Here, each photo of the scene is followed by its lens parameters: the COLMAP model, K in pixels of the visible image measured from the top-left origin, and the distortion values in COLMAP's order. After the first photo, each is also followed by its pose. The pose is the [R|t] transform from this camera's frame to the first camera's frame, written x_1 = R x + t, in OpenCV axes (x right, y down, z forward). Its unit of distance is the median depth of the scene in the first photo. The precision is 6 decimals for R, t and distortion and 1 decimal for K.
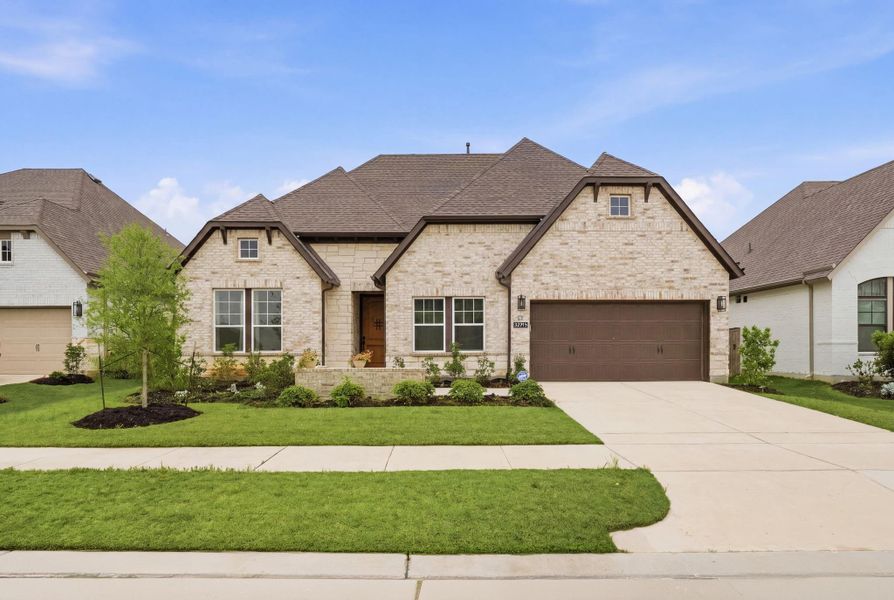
lens RADIAL K [[521.0, 0, 445.9], [0, 521.0, 353.0], [0, 0, 1]] dist [0.004062, 0.000291]
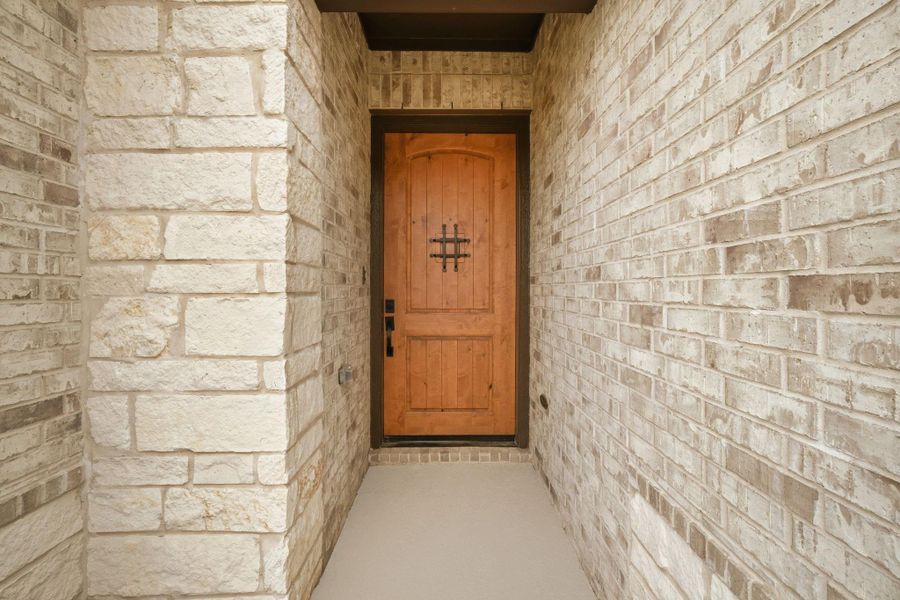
lens RADIAL K [[409.3, 0, 450.0], [0, 409.3, 300.0], [0, 0, 1]] dist [-0.000941, 0.000122]
pose [[0.999992, 0.001414, 0.003871, -0.161851], [-0.001475, 0.999874, 0.015807, -0.042627], [-0.003848, -0.015813, 0.999868, 1.007298]]
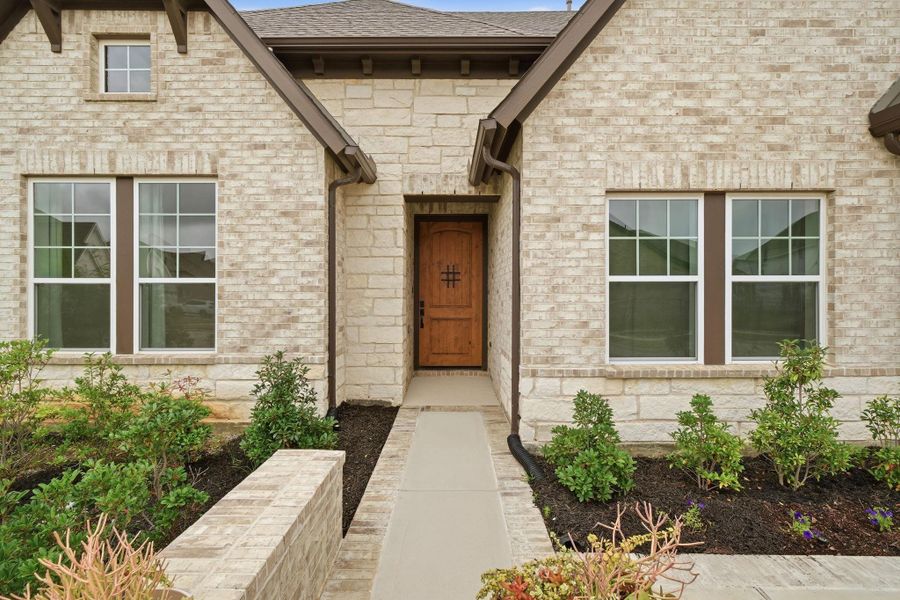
lens RADIAL K [[409.3, 0, 450.0], [0, 409.3, 300.0], [0, 0, 1]] dist [-0.000941, 0.000122]
pose [[0.999973, 0.004002, -0.006102, -0.158848], [-0.003982, 0.999987, 0.003338, -0.042099], [0.006115, -0.003313, 0.999976, 0.753808]]
